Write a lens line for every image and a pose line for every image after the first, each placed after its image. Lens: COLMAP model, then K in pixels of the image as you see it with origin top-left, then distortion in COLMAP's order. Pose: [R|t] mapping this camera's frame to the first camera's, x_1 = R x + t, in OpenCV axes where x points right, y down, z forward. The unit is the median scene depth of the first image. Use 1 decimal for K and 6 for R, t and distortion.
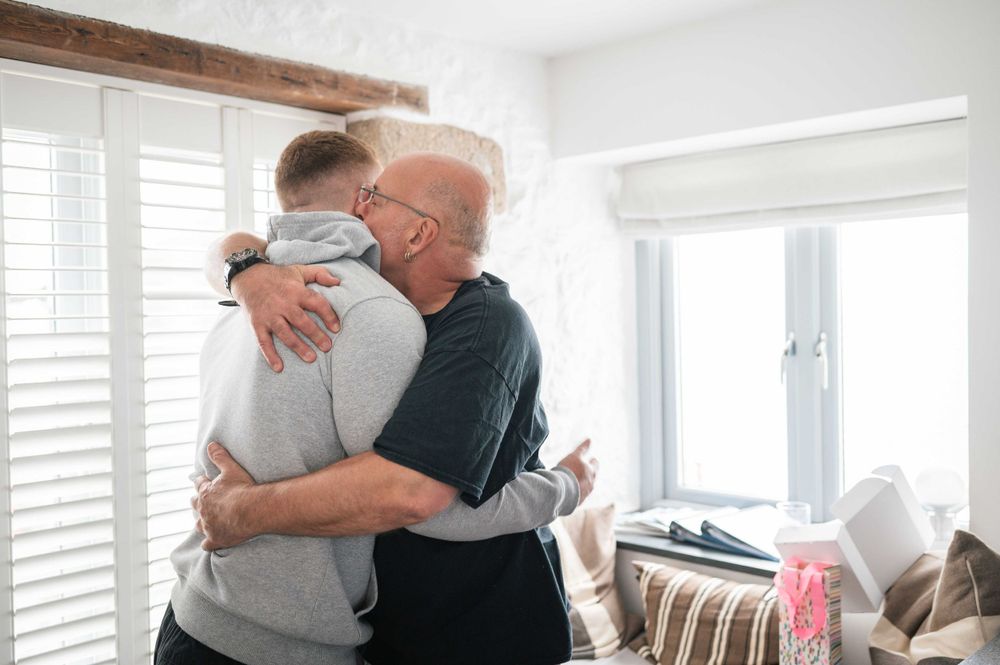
lens RADIAL K [[939.2, 0, 498.2], [0, 939.2, 330.9], [0, 0, 1]] dist [-0.003277, 0.000000]
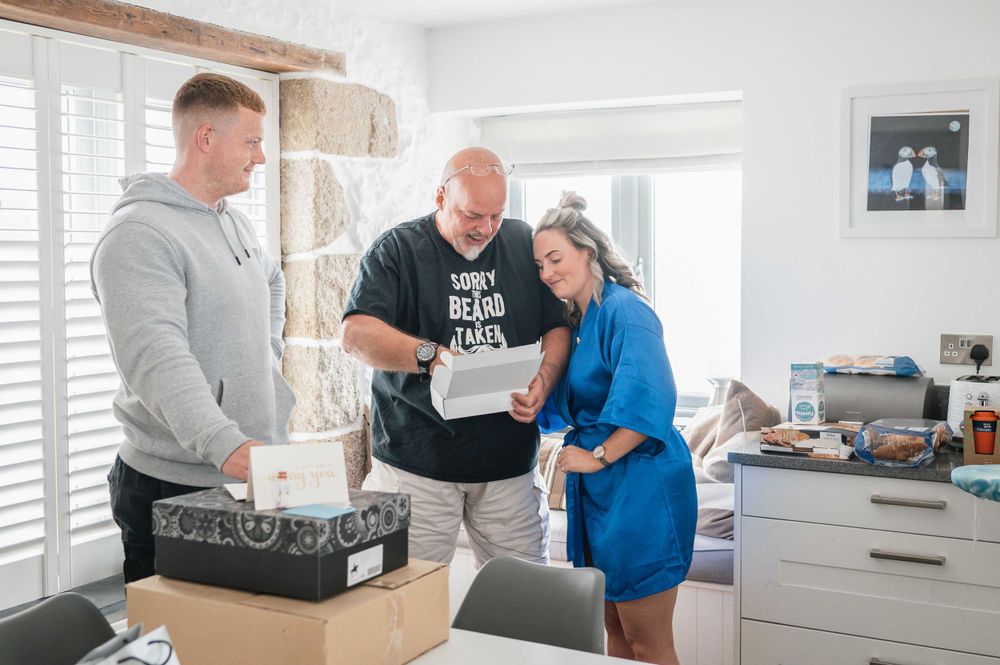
lens RADIAL K [[1106.6, 0, 500.8], [0, 1106.6, 332.6], [0, 0, 1]] dist [-0.103658, 0.000000]
pose [[0.971309, -0.004329, 0.237781, -0.230100], [-0.005376, 0.999179, 0.040153, 0.051317], [-0.237760, -0.040279, 0.970488, -0.491416]]
